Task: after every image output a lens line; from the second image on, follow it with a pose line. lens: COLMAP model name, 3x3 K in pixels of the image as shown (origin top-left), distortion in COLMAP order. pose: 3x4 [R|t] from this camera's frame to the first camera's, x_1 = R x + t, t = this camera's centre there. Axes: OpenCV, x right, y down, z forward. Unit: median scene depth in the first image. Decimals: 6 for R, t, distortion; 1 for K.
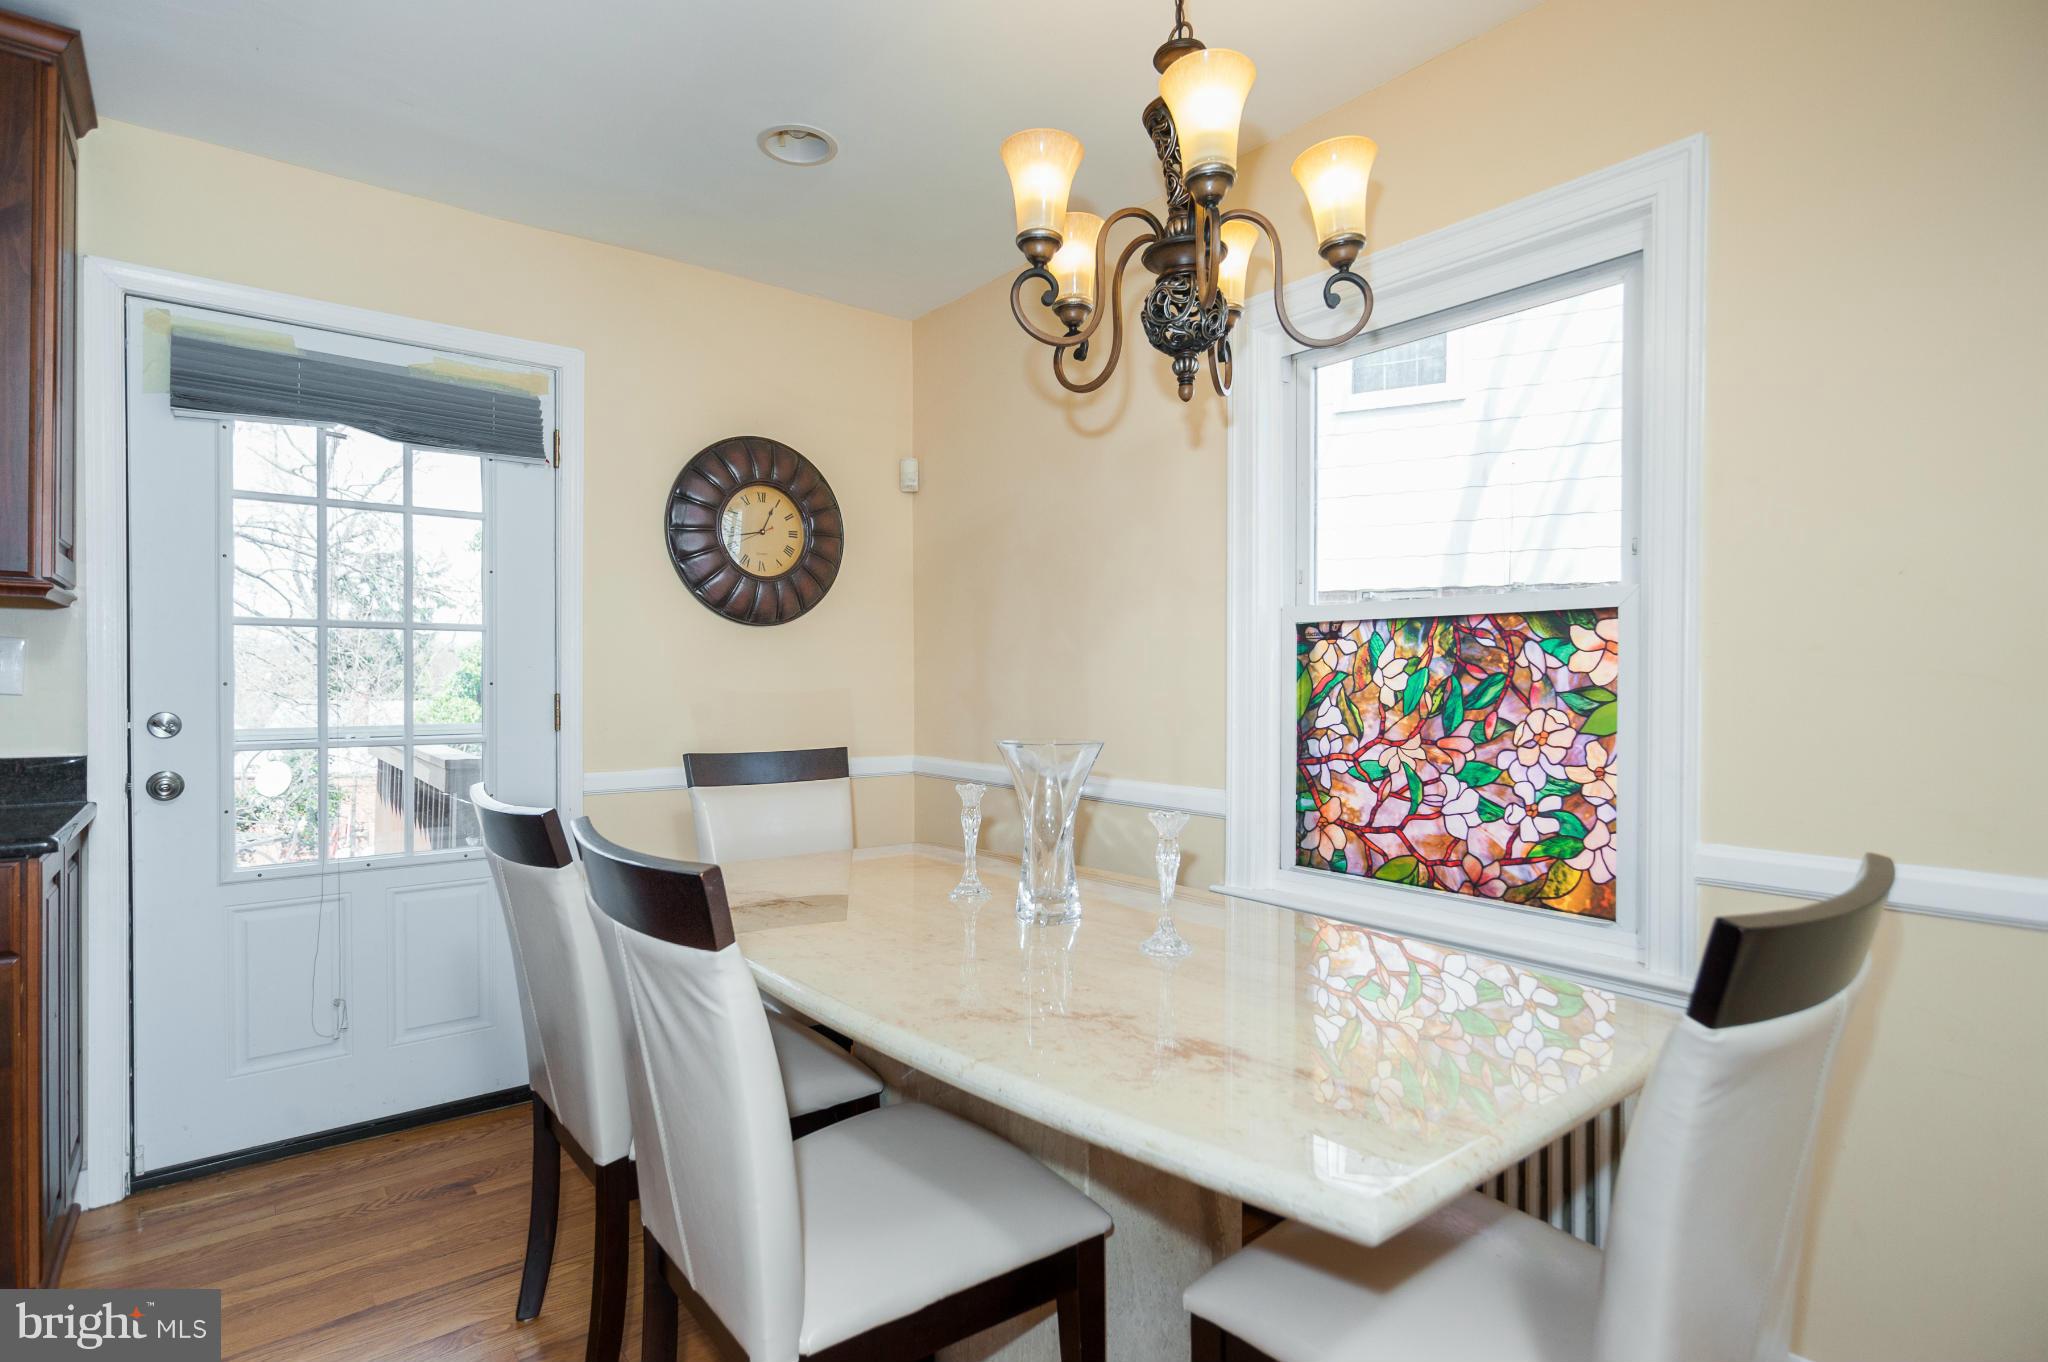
lens RADIAL K [[1056.2, 0, 1025.2], [0, 1056.2, 672.7], [0, 0, 1]] dist [-0.000131, 0.000691]
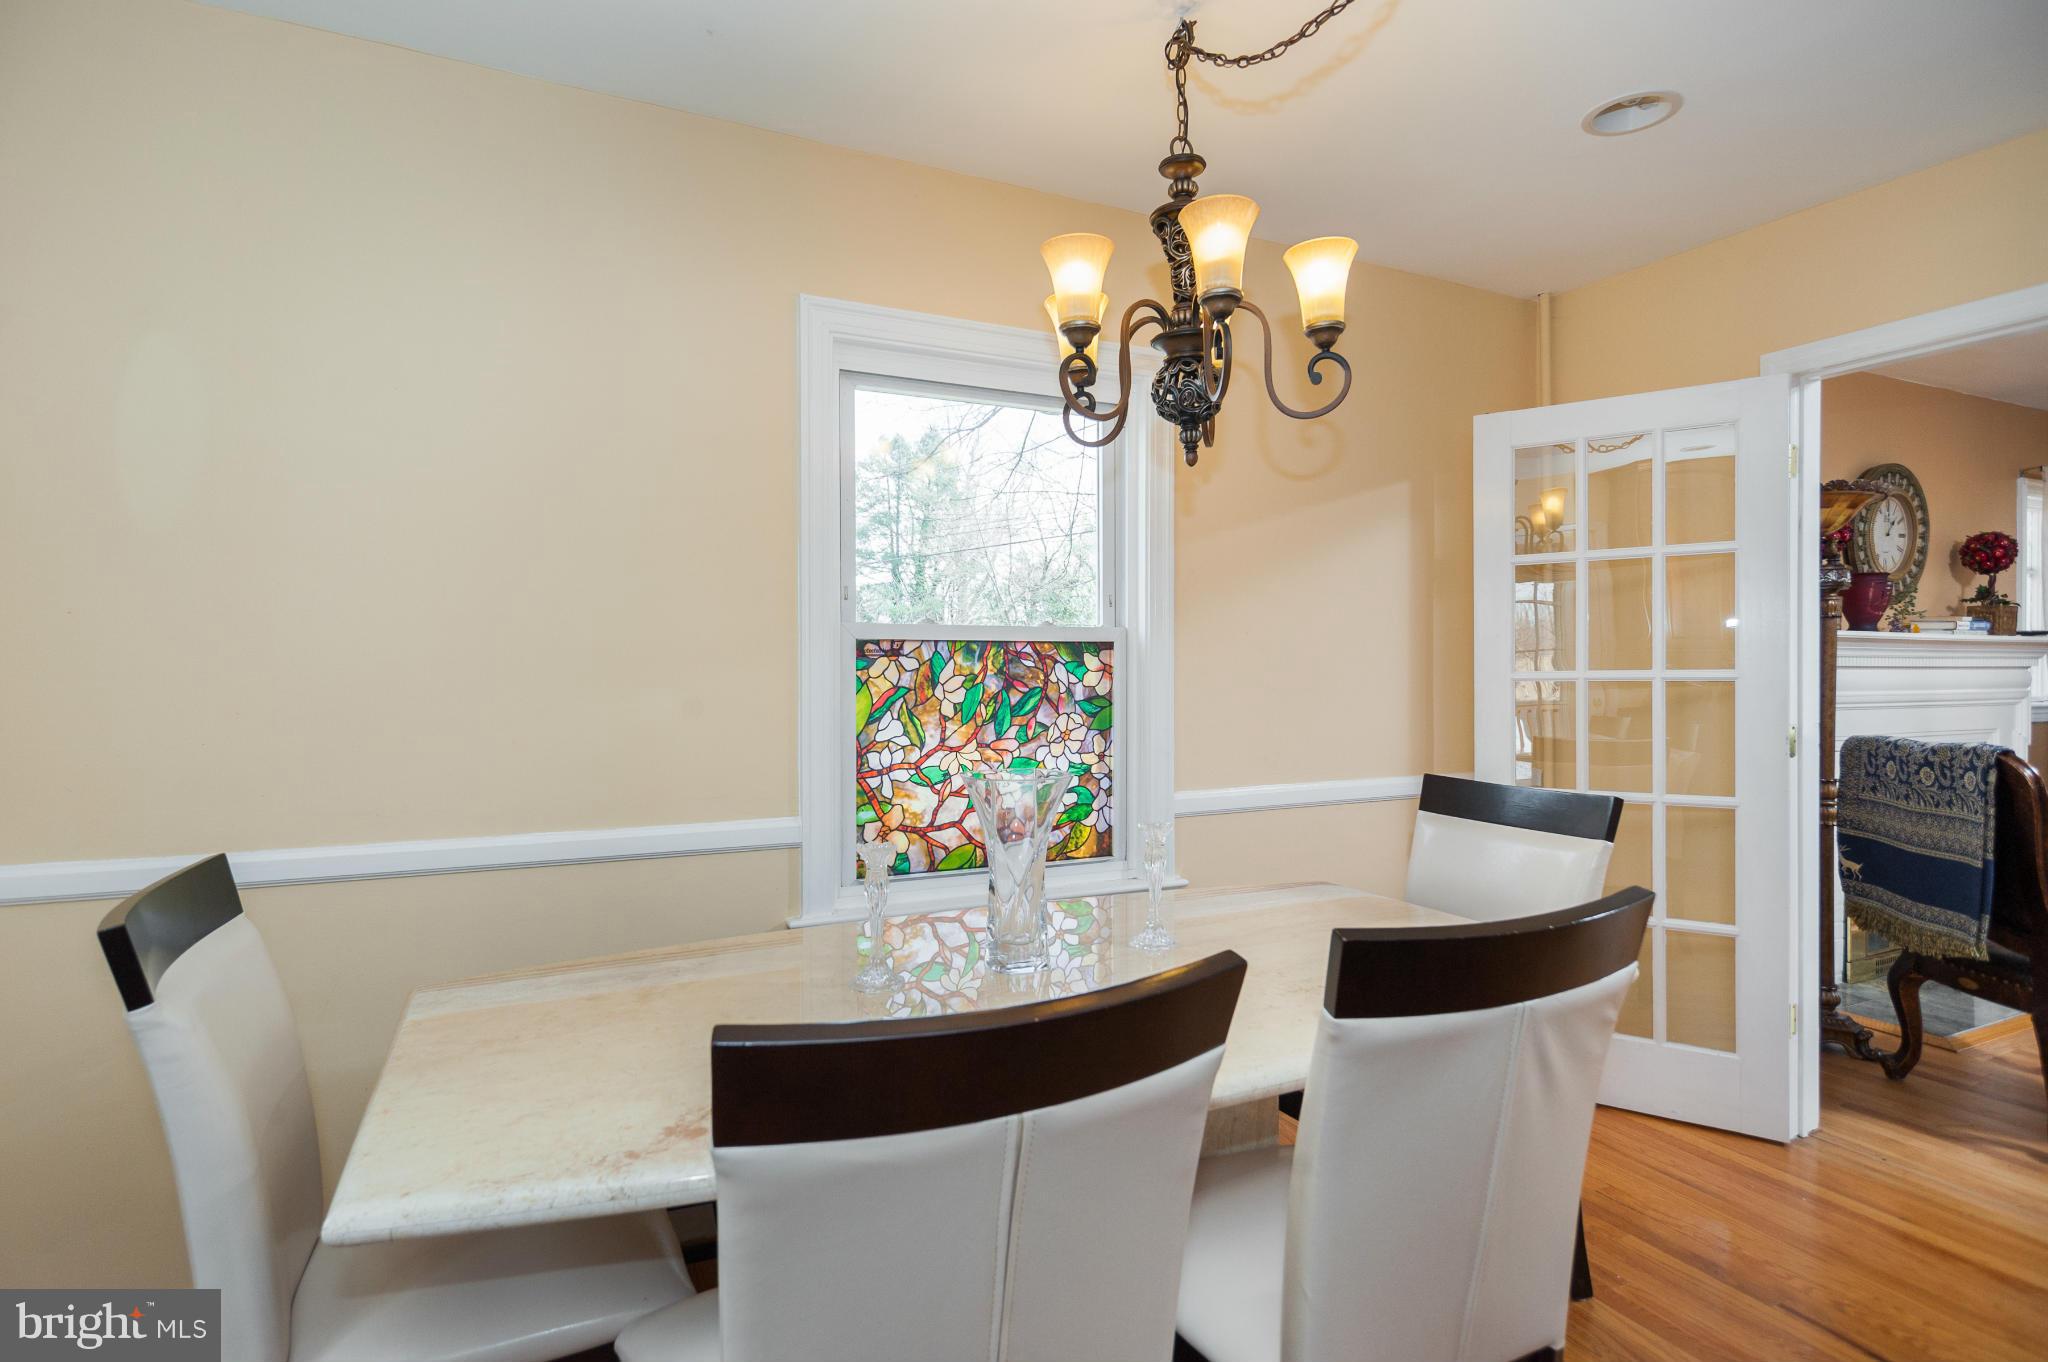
lens RADIAL K [[1012.8, 0, 1031.8], [0, 1012.8, 675.5], [0, 0, 1]] dist [-0.001301, 0.001902]
pose [[0.213255, -0.008615, 0.976959, -0.713893], [-0.003614, 0.999947, 0.009606, -0.024316], [-0.976990, -0.005580, 0.213212, 0.690680]]
